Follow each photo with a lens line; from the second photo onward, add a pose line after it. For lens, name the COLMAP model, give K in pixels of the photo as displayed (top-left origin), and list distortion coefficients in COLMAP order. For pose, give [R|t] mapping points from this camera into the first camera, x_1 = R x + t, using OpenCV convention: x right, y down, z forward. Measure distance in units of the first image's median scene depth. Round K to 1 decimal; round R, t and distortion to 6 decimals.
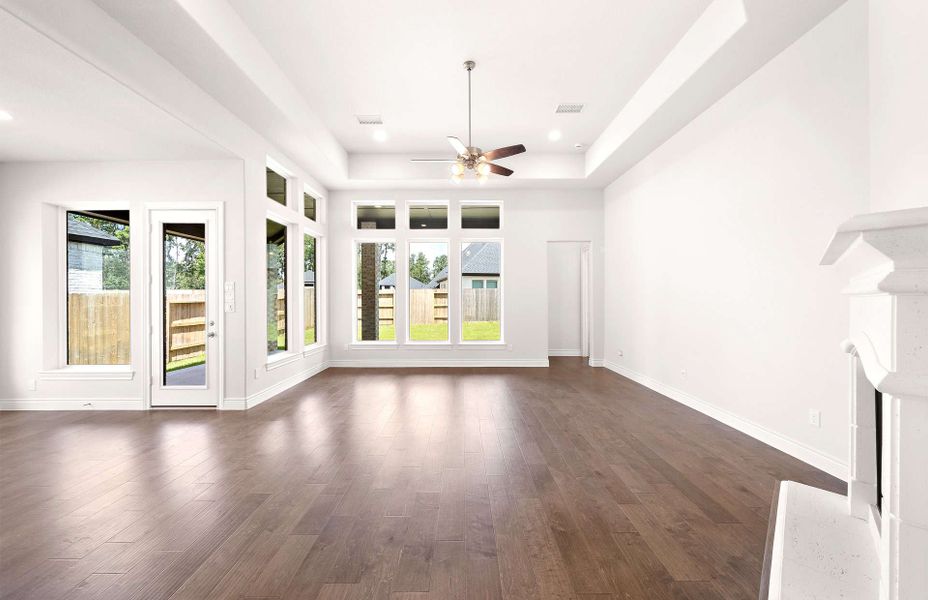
lens RADIAL K [[337.1, 0, 464.0], [0, 337.1, 300.0], [0, 0, 1]] dist [0.000463, 0.000009]
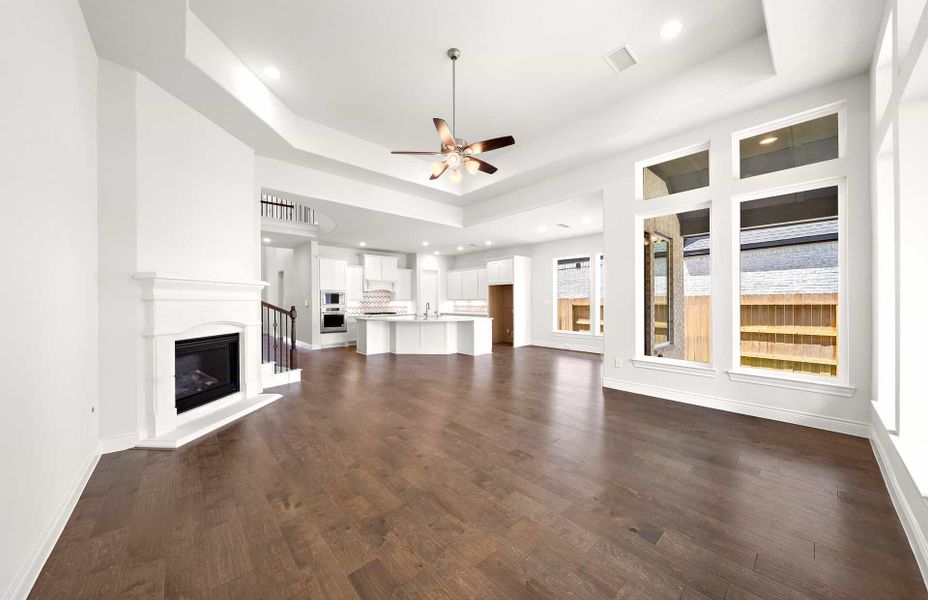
lens RADIAL K [[316.7, 0, 464.0], [0, 316.7, 300.0], [0, 0, 1]] dist [-0.001894, -0.000095]
pose [[-0.745385, 0.005132, -0.666614, 0.546441], [0.004496, 0.999986, 0.002671, -0.006996], [0.666619, -0.001007, -0.745398, 1.544251]]
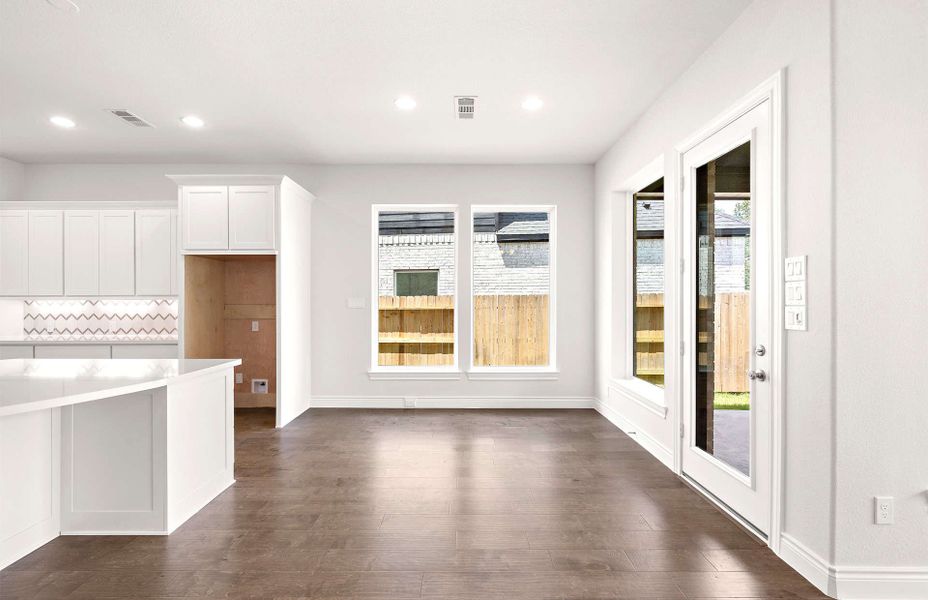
lens RADIAL K [[379.2, 0, 453.9], [0, 379.2, 299.8], [0, 0, 1]] dist [-0.000419, -0.000025]
pose [[-0.010821, 0.004267, -0.999932, -0.226780], [-0.003250, 0.999985, 0.004302, -0.001235], [0.999936, 0.003296, -0.010807, 0.584195]]
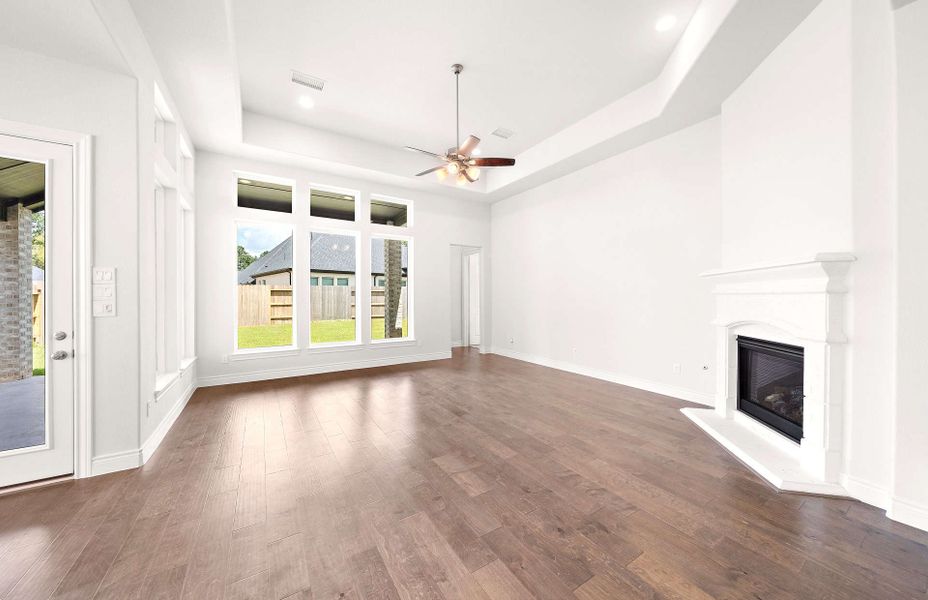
lens RADIAL K [[316.7, 0, 464.0], [0, 316.7, 300.0], [0, 0, 1]] dist [-0.001894, -0.000095]
pose [[0.847725, -0.002811, 0.530429, -0.439674], [-0.000352, 0.999983, 0.005860, 0.002271], [-0.530436, -0.005154, 0.847709, 0.155750]]
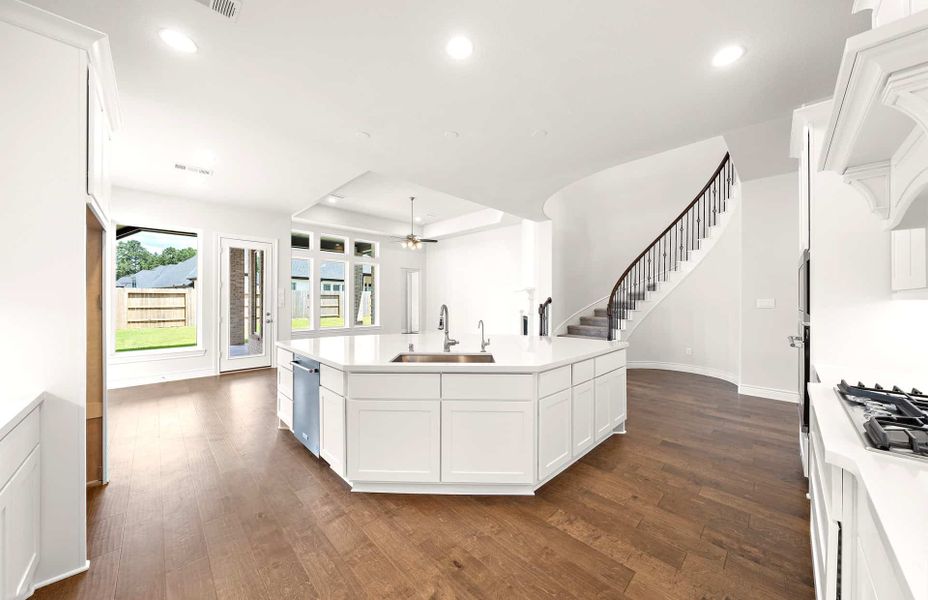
lens RADIAL K [[316.7, 0, 464.0], [0, 316.7, 300.0], [0, 0, 1]] dist [-0.001894, -0.000095]
pose [[0.714417, 0.001025, 0.699720, -1.127301], [-0.001384, 0.999999, -0.000052, 0.000644], [-0.699719, -0.000931, 0.714418, -0.714066]]
